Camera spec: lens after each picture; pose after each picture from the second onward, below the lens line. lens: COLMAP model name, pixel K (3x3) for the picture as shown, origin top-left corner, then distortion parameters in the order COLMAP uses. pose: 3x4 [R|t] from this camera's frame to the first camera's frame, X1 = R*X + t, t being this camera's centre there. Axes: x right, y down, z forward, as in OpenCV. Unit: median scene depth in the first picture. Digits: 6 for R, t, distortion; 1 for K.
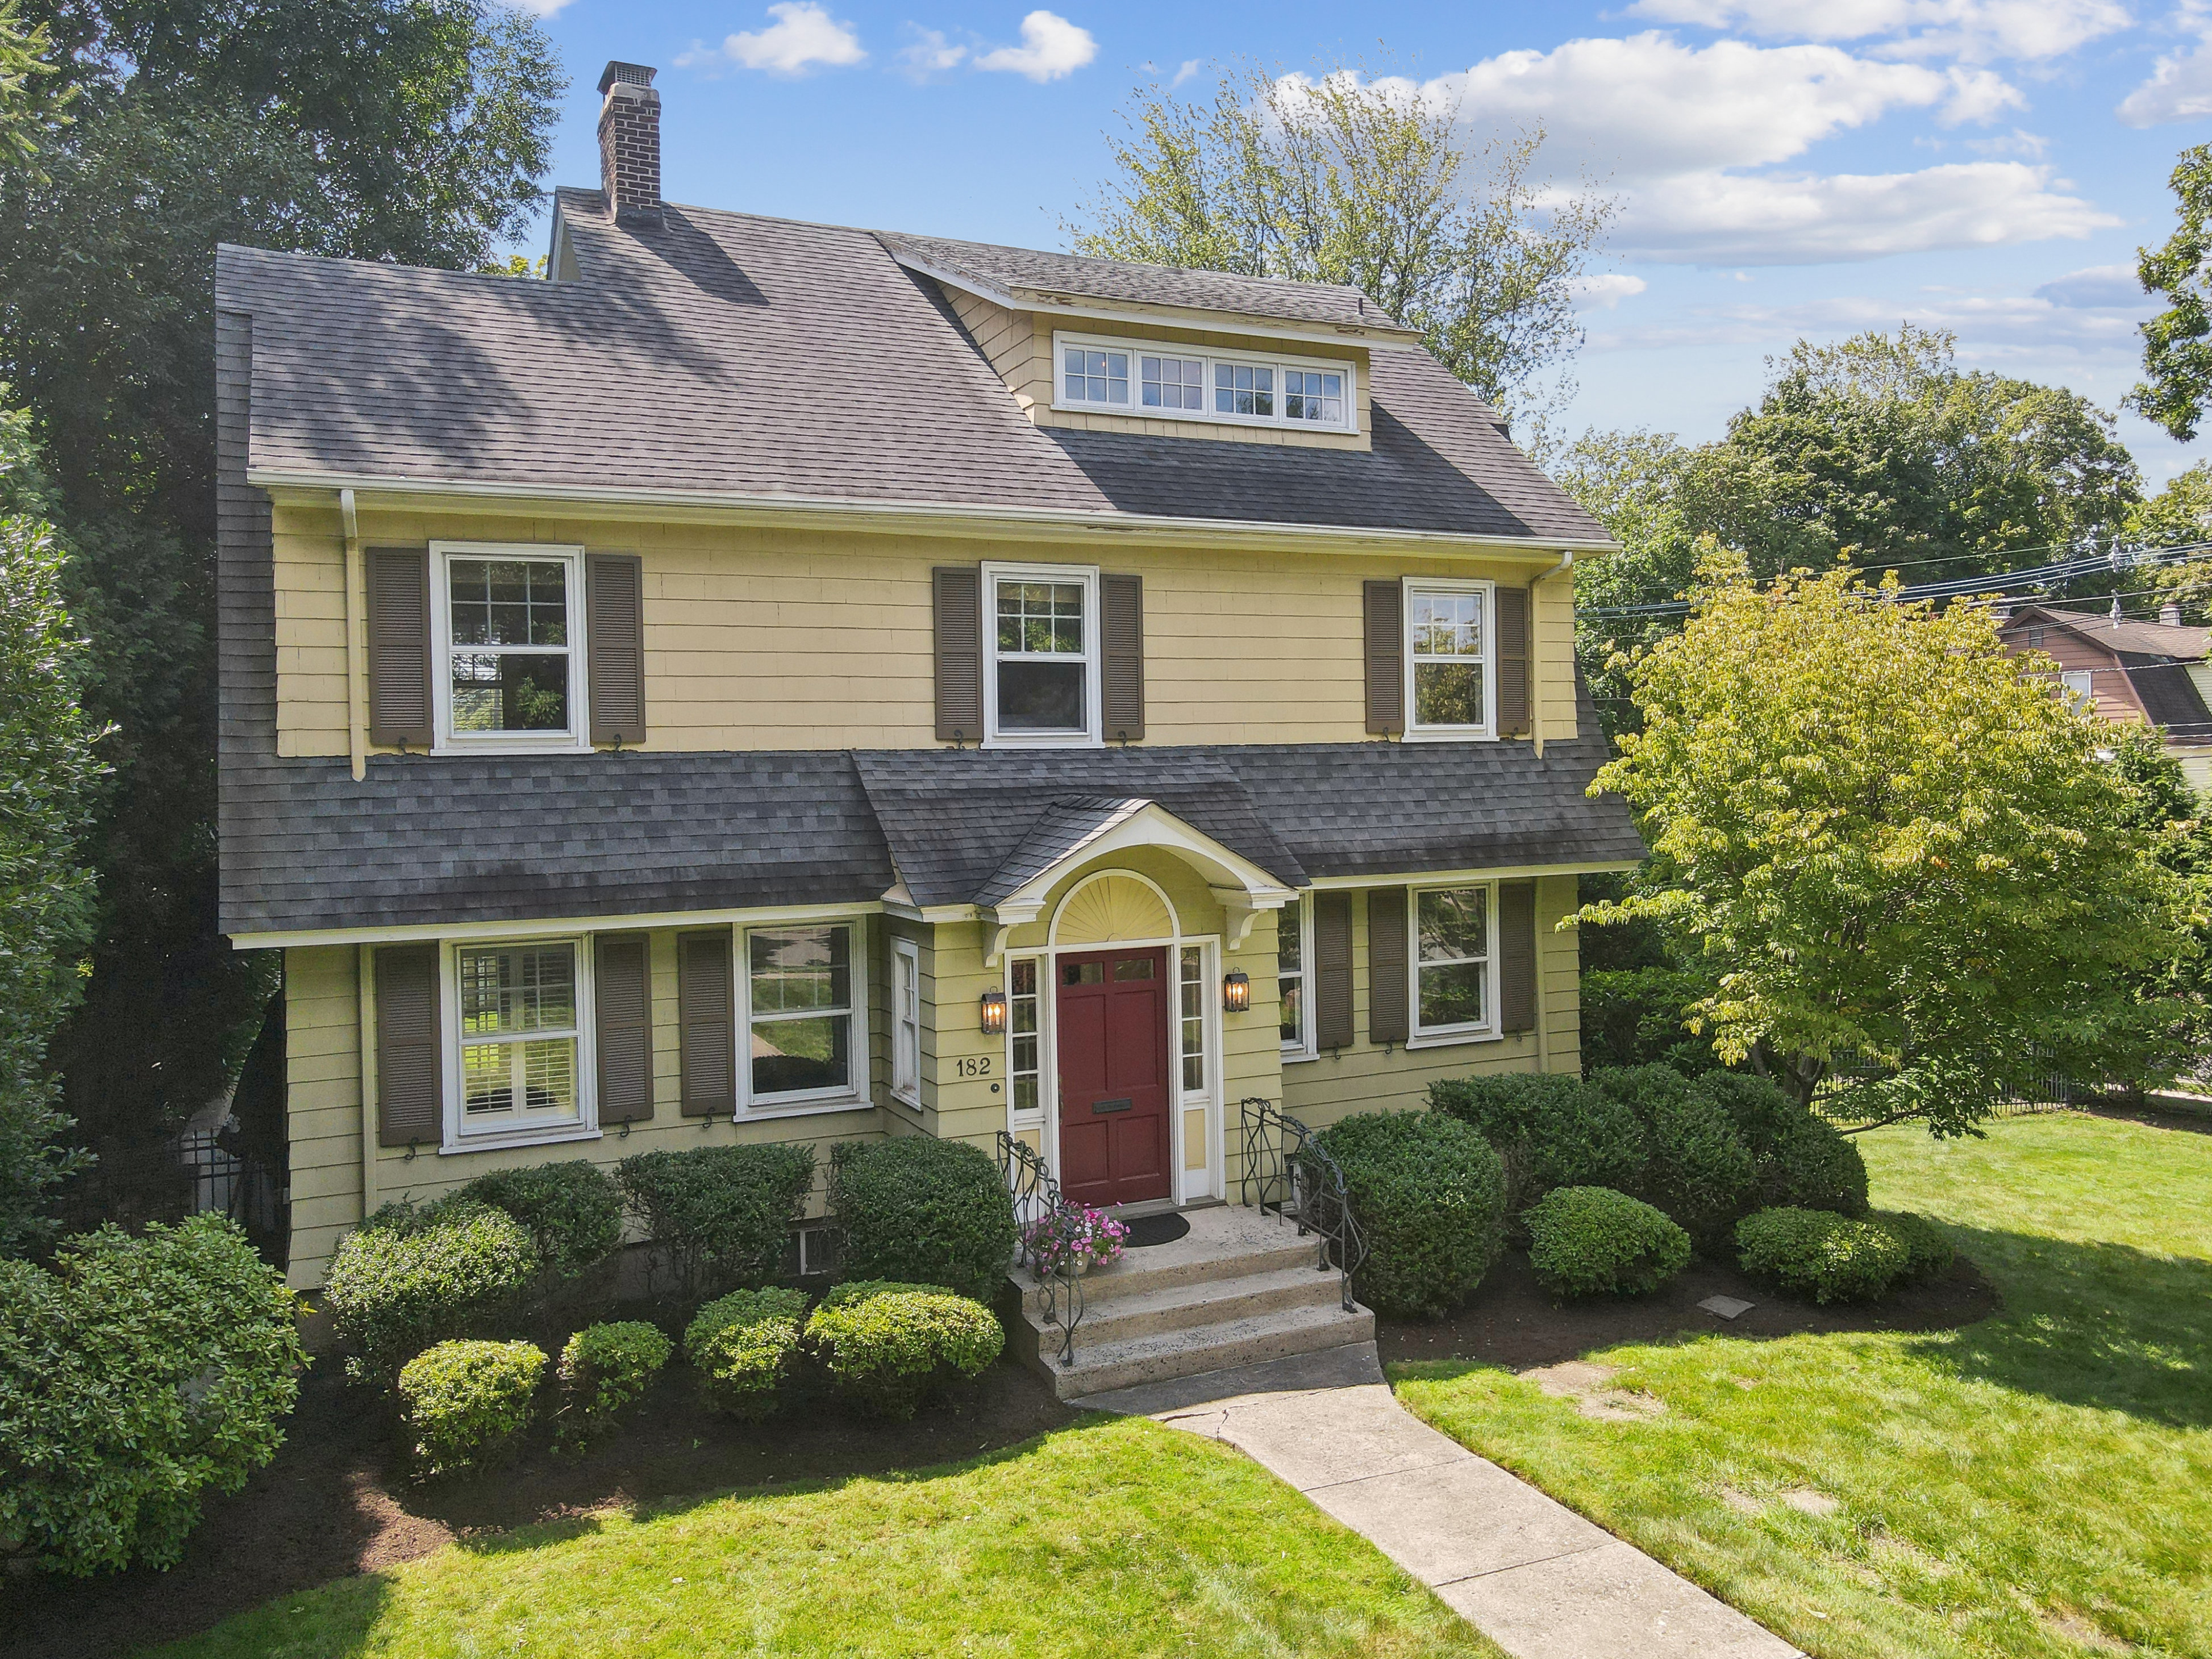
lens RADIAL K [[1618.7, 0, 1106.0], [0, 1618.7, 829.5], [0, 0, 1]] dist [-0.028731, 0.000724]
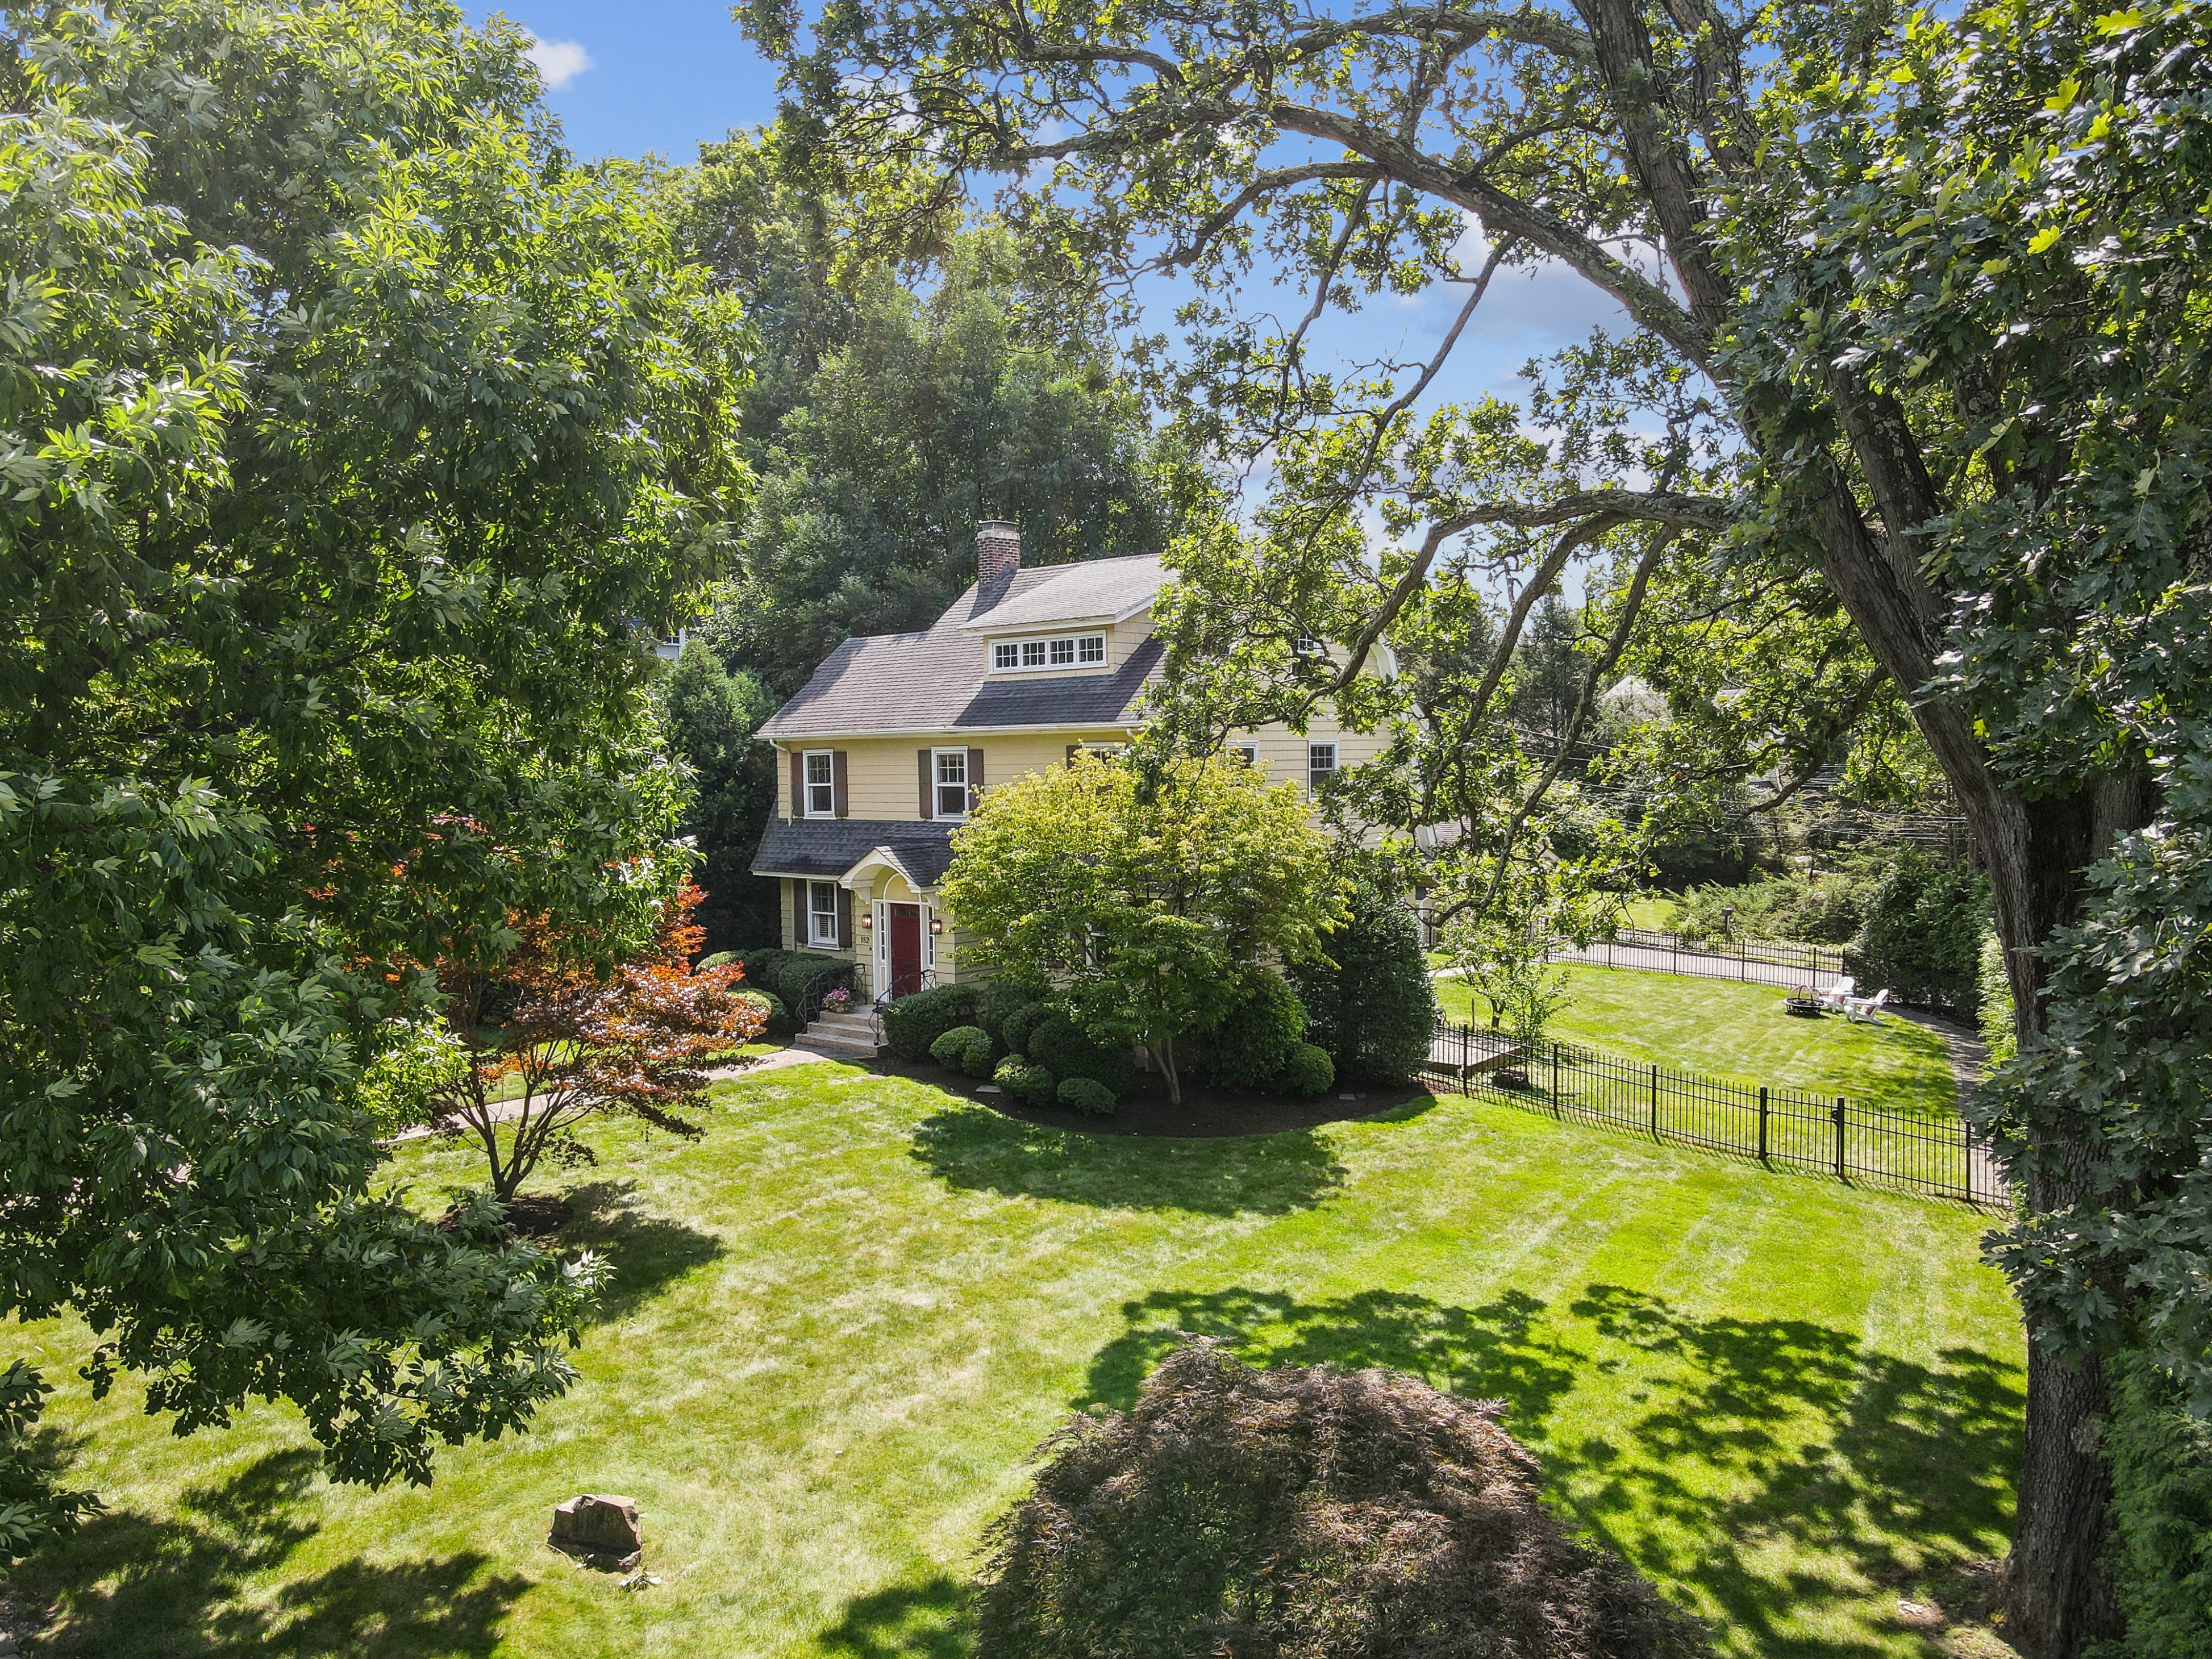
lens RADIAL K [[1618.7, 0, 1106.0], [0, 1618.7, 829.5], [0, 0, 1]] dist [-0.028731, 0.000724]
pose [[0.389415, 0.052519, -0.919564, 2.503292], [-0.027821, 0.998588, 0.045251, -0.169817], [0.920642, 0.007962, 0.390326, 0.290438]]
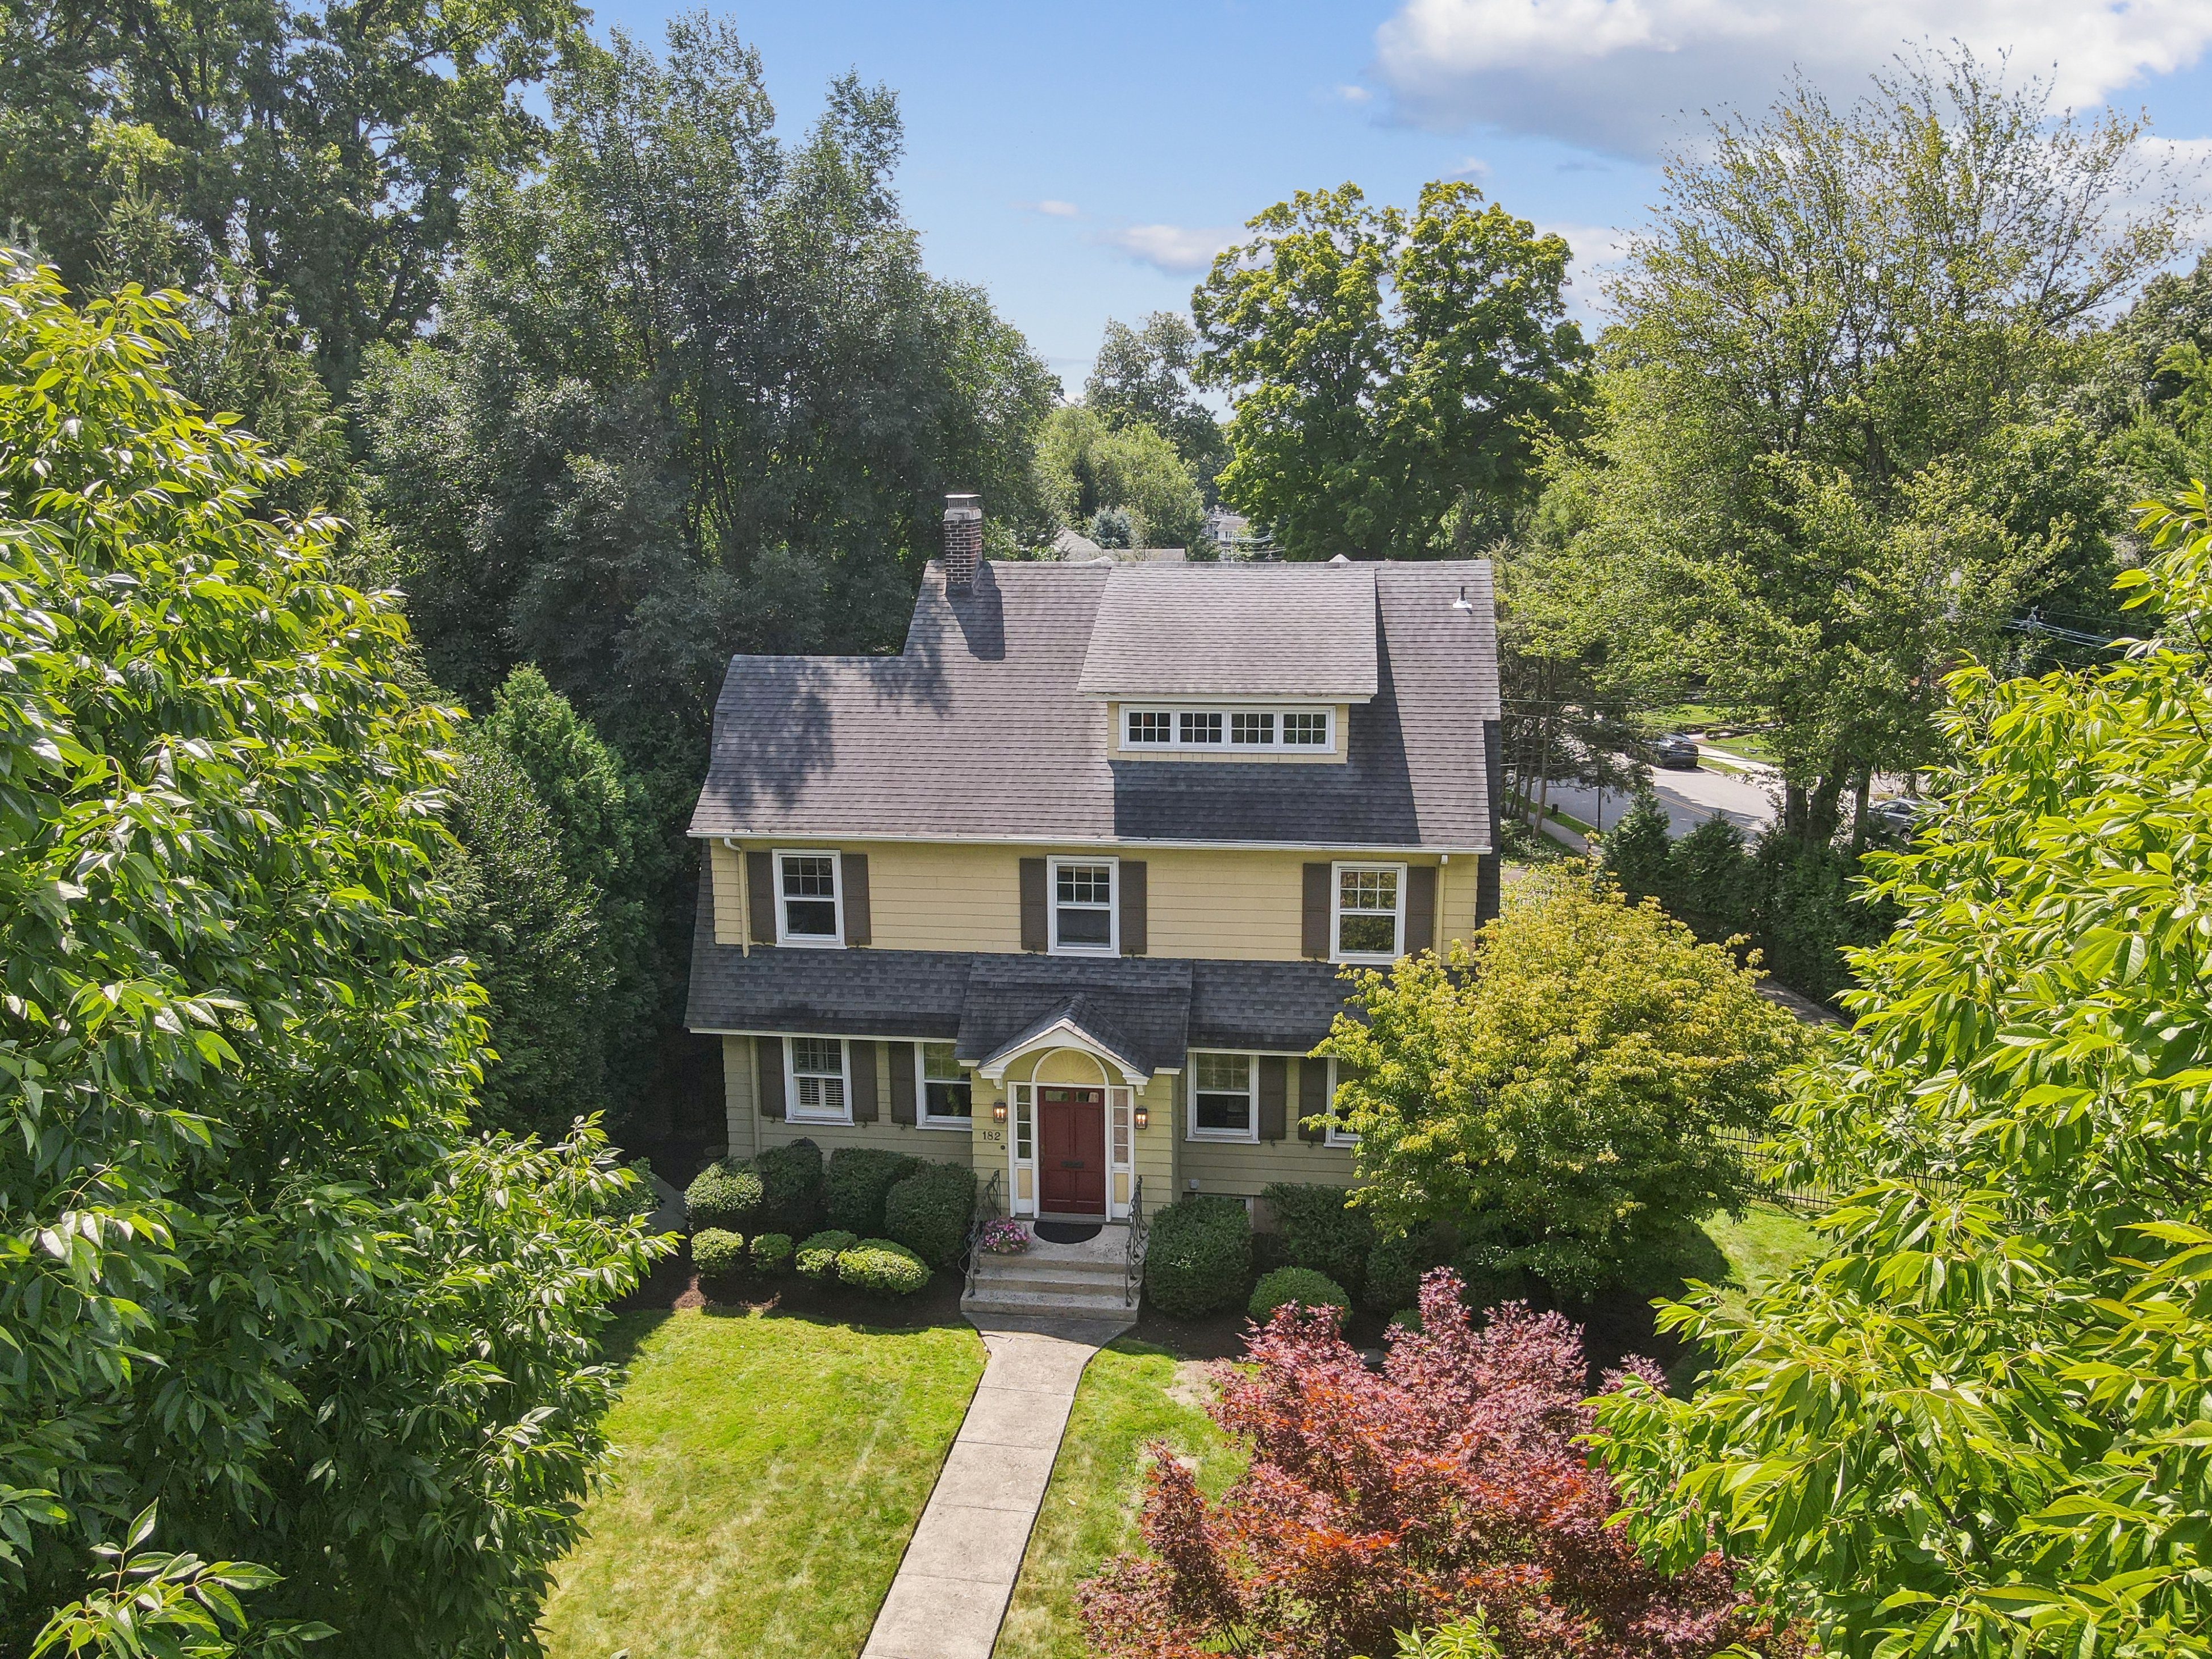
lens RADIAL K [[1618.7, 0, 1106.0], [0, 1618.7, 829.5], [0, 0, 1]] dist [-0.028731, 0.000724]
pose [[0.839536, 0.128784, -0.527821, 0.992624], [-0.028053, 0.980480, 0.194608, -0.585842], [0.542580, -0.148573, 0.826761, -0.484636]]
